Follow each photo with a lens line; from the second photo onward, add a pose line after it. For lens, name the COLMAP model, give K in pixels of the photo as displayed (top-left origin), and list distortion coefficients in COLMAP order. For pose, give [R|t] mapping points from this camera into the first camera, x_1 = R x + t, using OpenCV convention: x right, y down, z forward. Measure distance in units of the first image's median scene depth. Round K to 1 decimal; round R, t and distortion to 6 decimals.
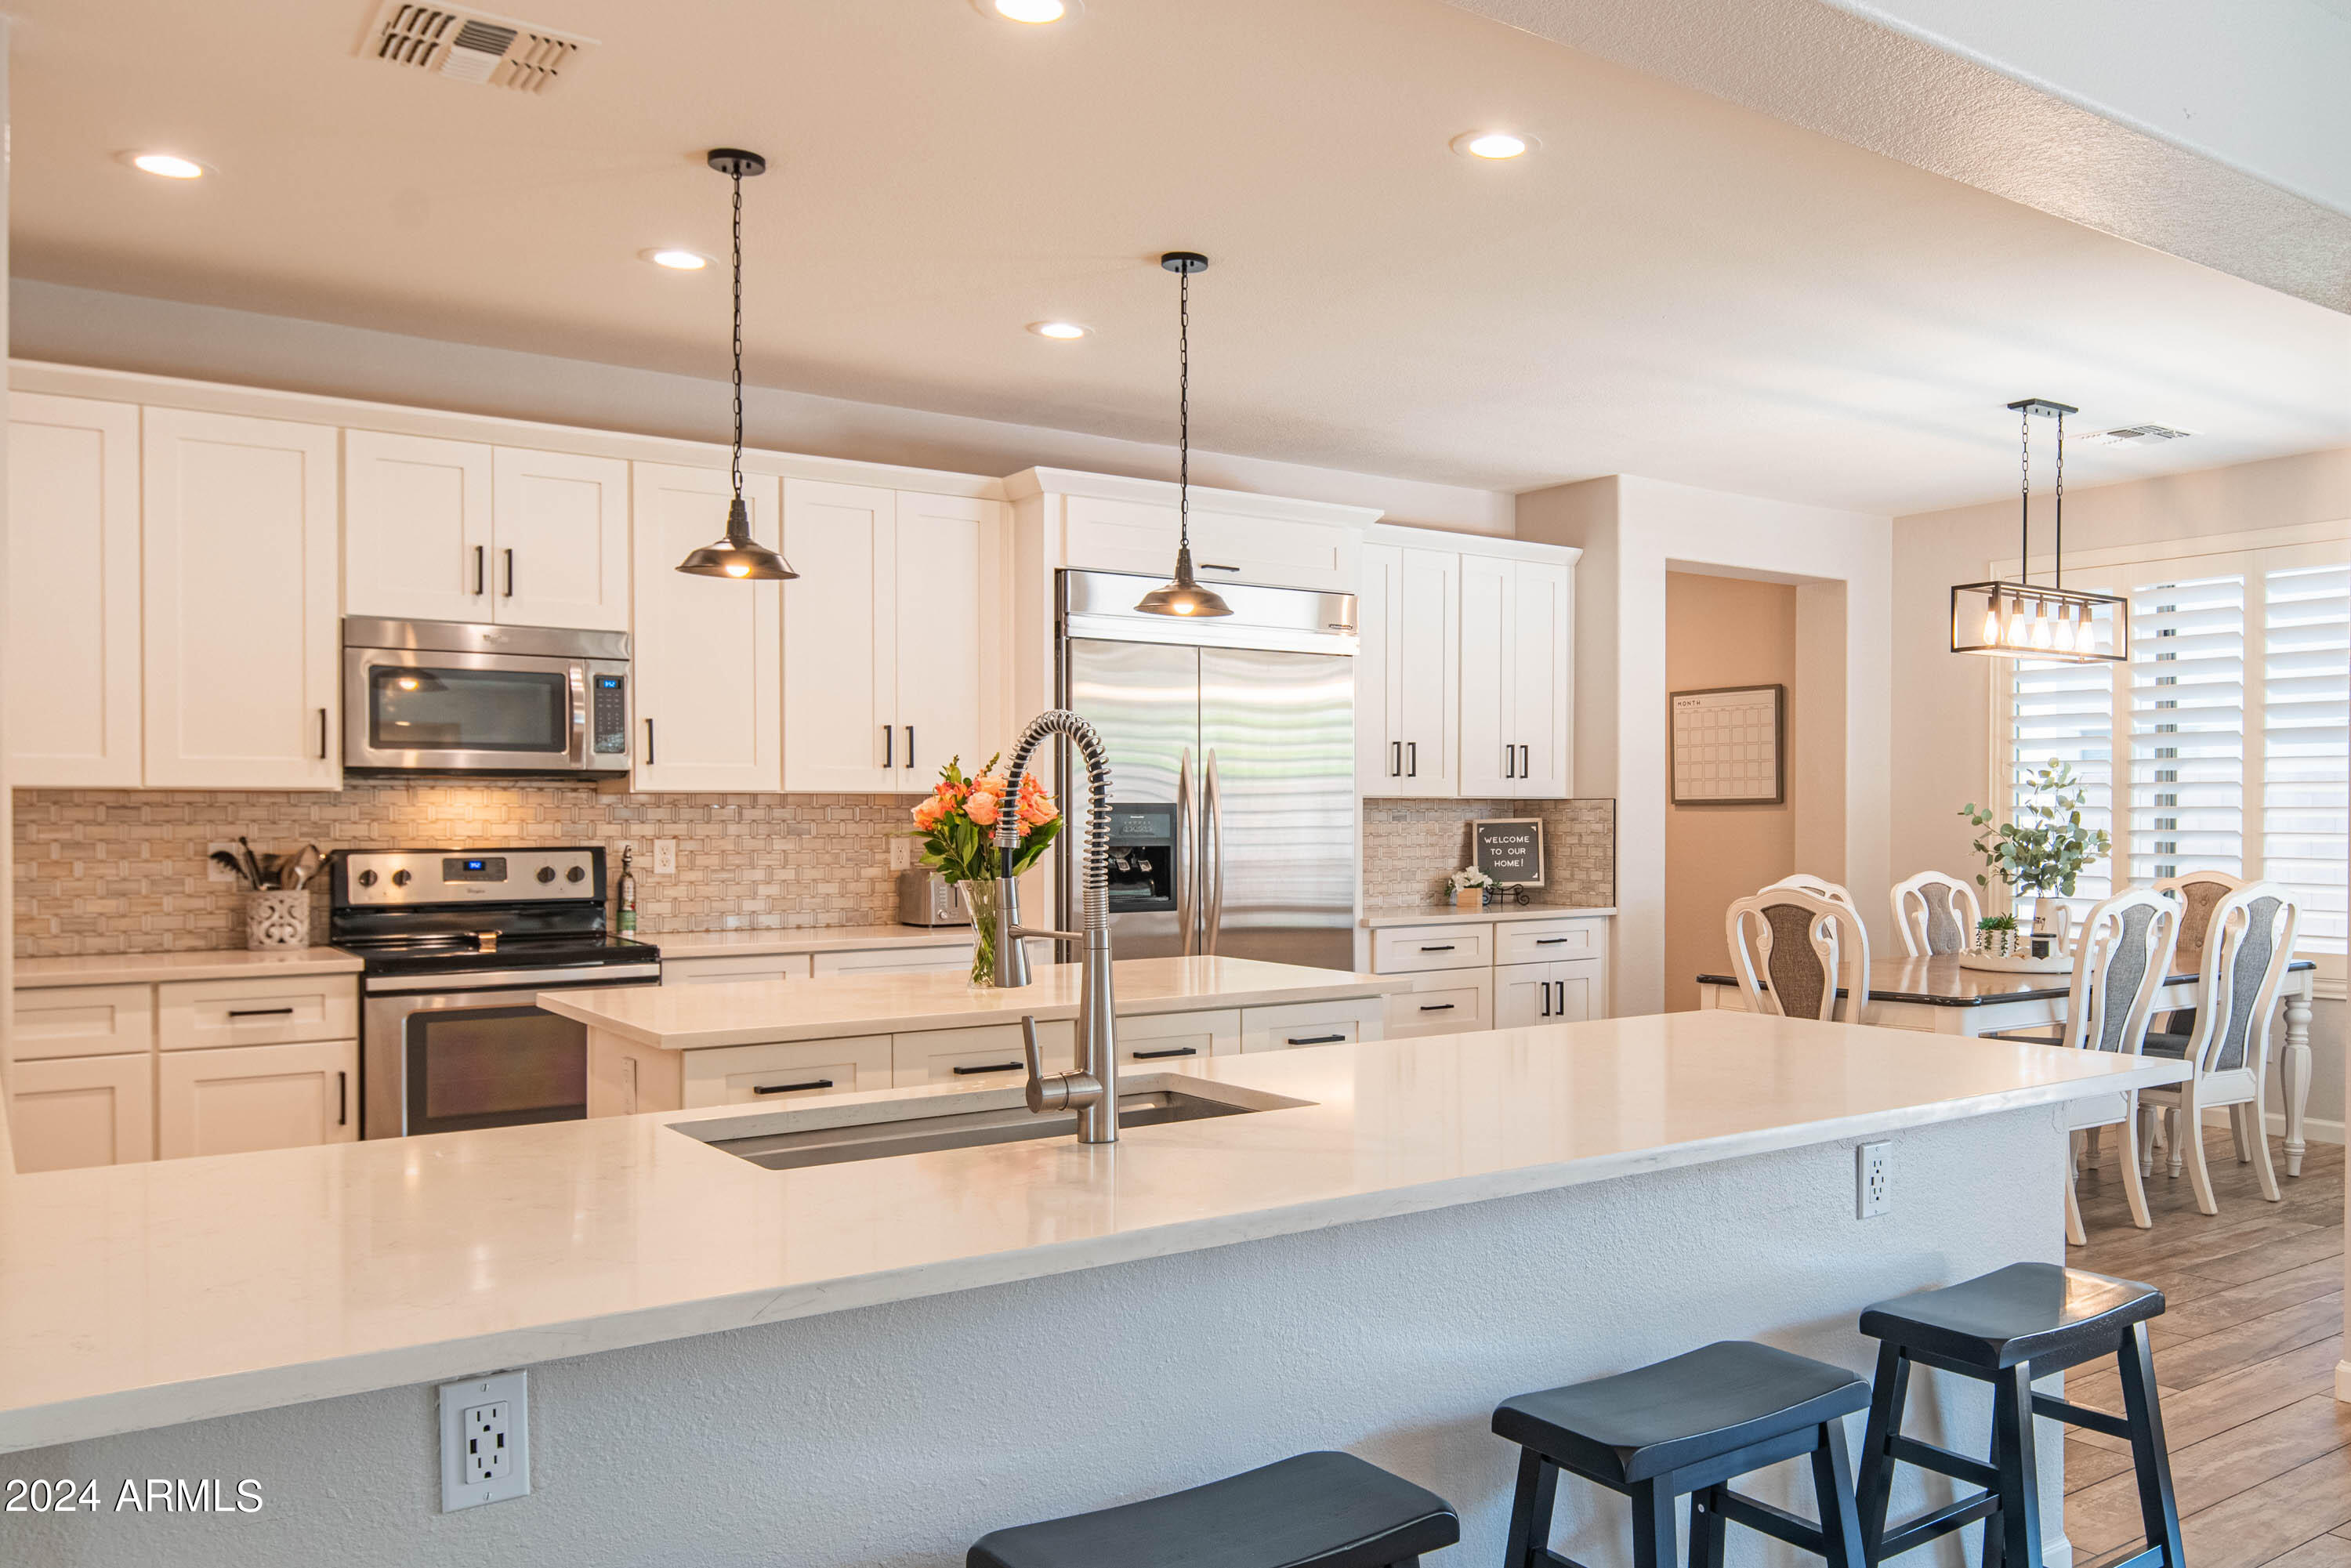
lens RADIAL K [[1156.9, 0, 1140.9], [0, 1156.9, 776.6], [0, 0, 1]] dist [0.001356, -0.001492]
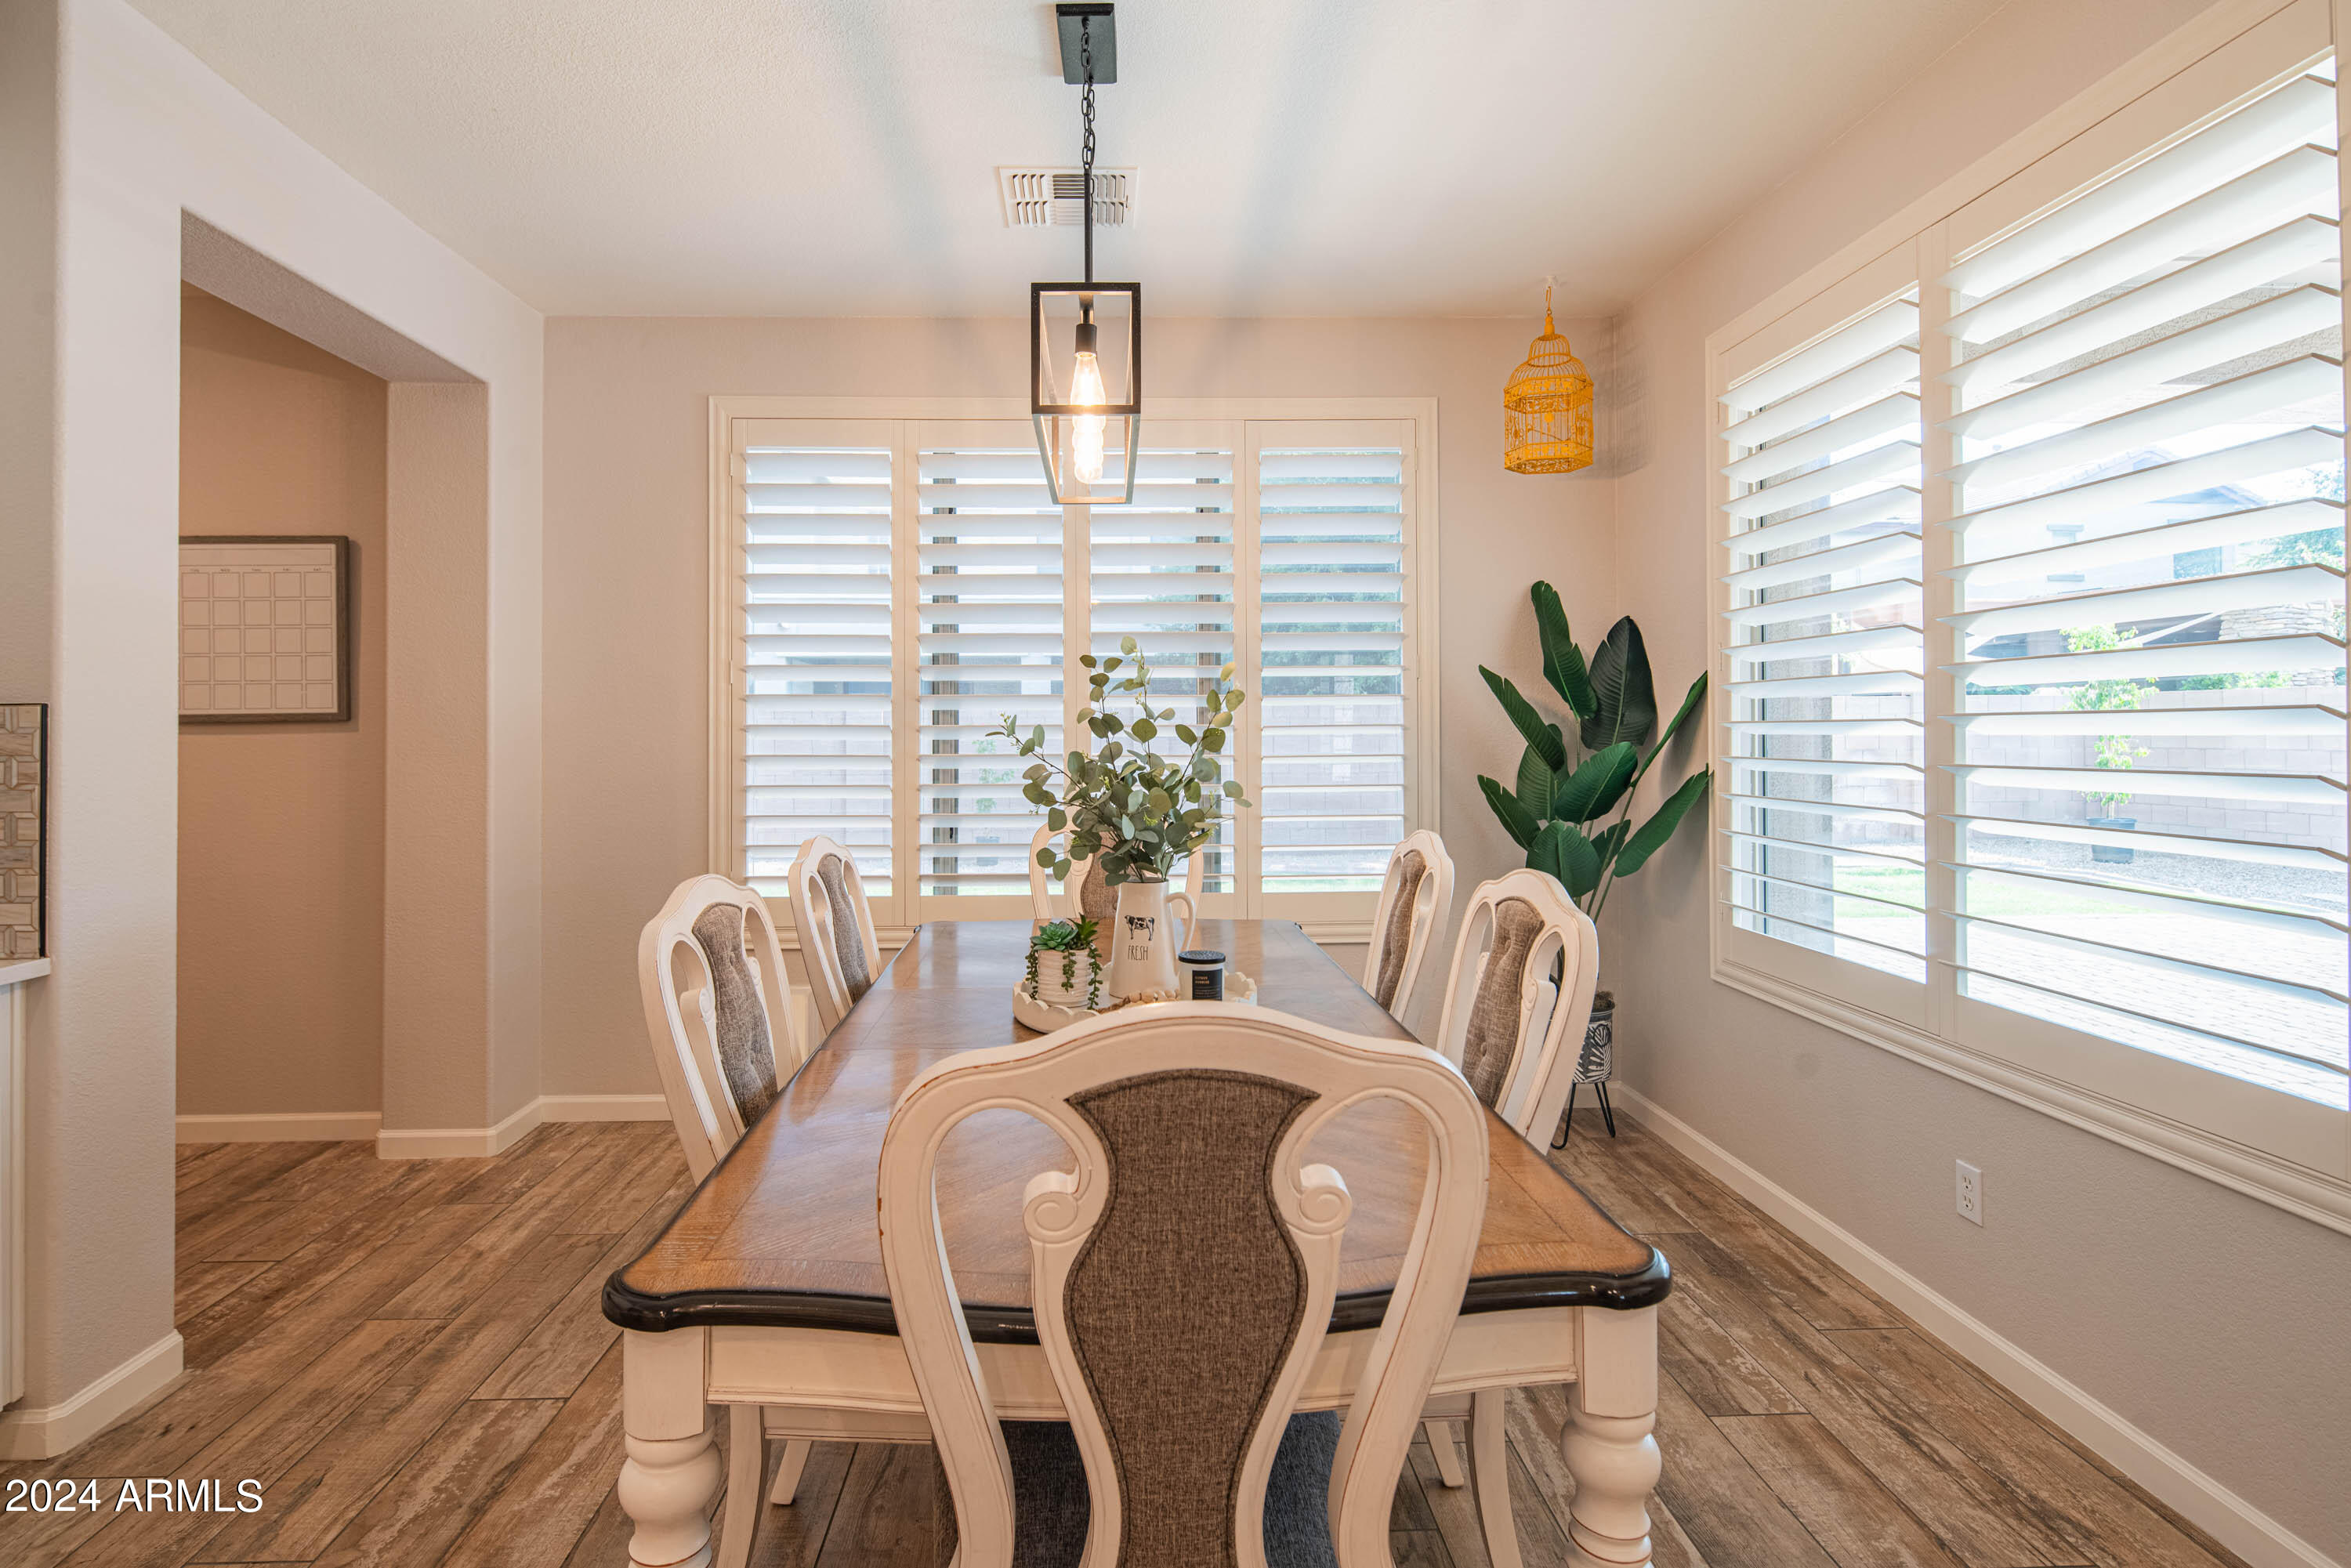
lens RADIAL K [[1143.2, 0, 1172.2], [0, 1143.2, 720.4], [0, 0, 1]] dist [0.002959, 0.000478]
pose [[0.347893, 0.004507, 0.937523, 0.136206], [-0.021666, 0.999760, 0.003234, 0.012241], [-0.937284, -0.021438, 0.347908, 0.406496]]
